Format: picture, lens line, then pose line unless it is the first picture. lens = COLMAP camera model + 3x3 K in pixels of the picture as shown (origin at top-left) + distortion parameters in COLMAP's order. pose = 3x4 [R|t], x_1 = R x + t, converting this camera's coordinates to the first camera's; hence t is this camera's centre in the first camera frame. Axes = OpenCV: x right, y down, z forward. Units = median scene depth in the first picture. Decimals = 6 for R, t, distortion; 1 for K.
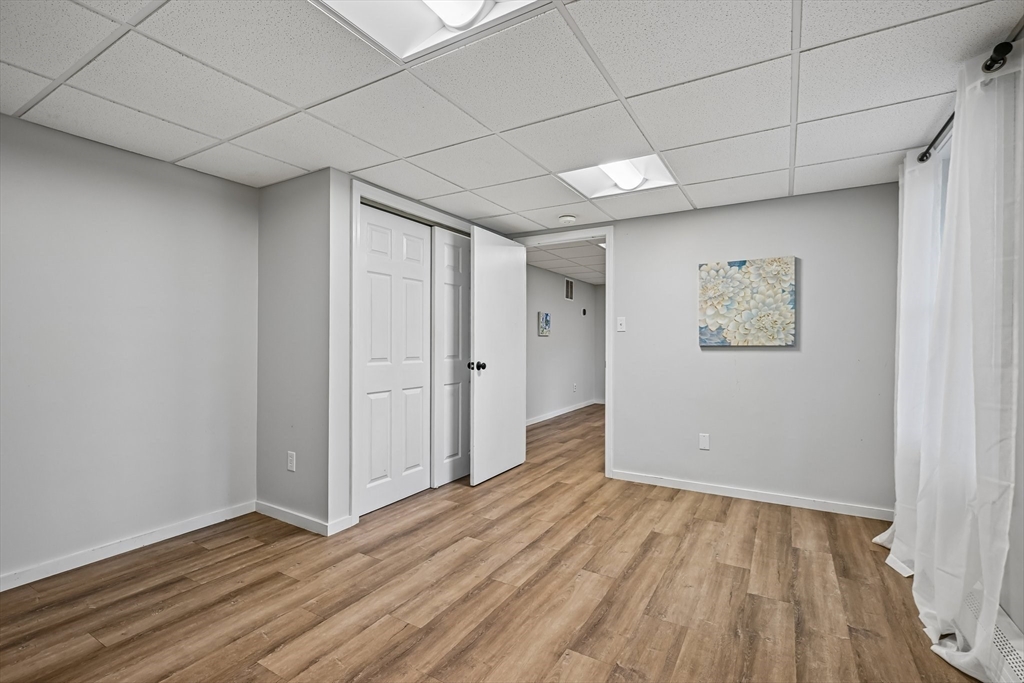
lens RADIAL K [[461.9, 0, 512.0], [0, 461.9, 343.4], [0, 0, 1]] dist [0.000179, 0.000174]
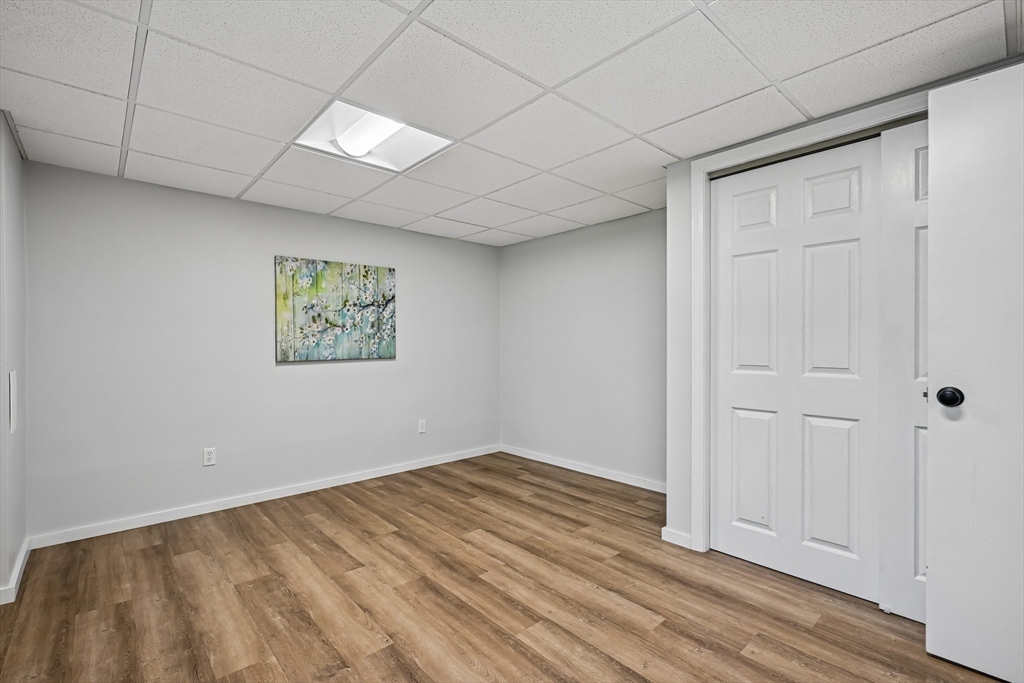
lens RADIAL K [[461.9, 0, 512.0], [0, 461.9, 343.4], [0, 0, 1]] dist [0.000179, 0.000174]
pose [[-0.299161, -0.003120, -0.954197, 0.627162], [0.001340, 0.999992, -0.003689, -0.002136], [0.954202, -0.002382, -0.299155, 0.952982]]
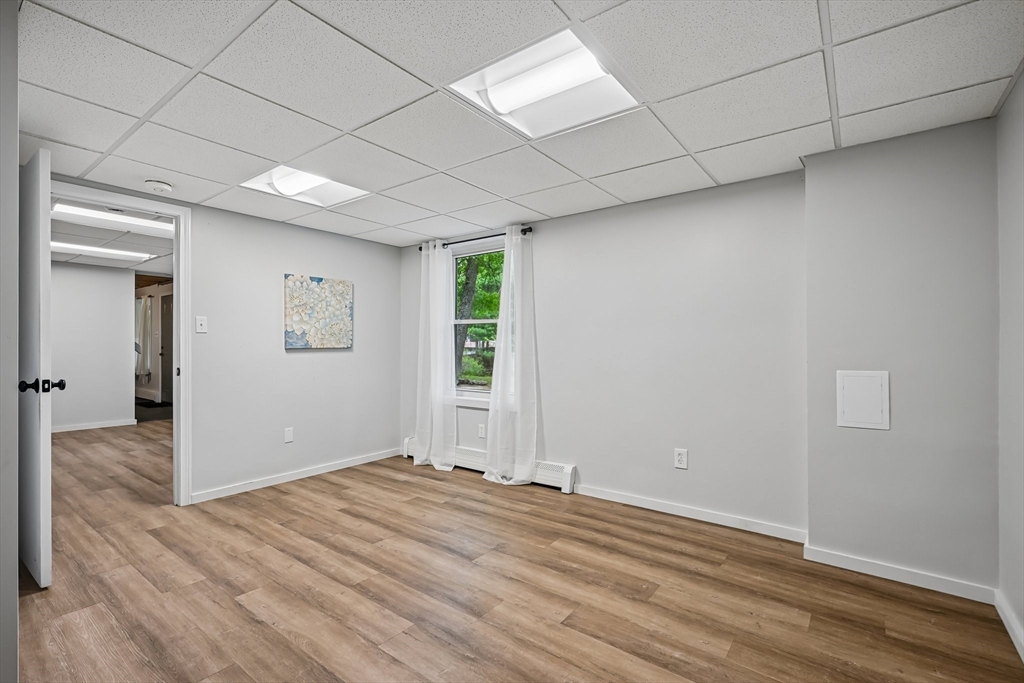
lens RADIAL K [[461.9, 0, 512.0], [0, 461.9, 343.4], [0, 0, 1]] dist [0.000179, 0.000174]
pose [[0.114264, 0.001323, 0.993450, -0.784739], [-0.001239, 0.999999, -0.001189, -0.007337], [-0.993450, -0.001095, 0.114266, 0.433943]]
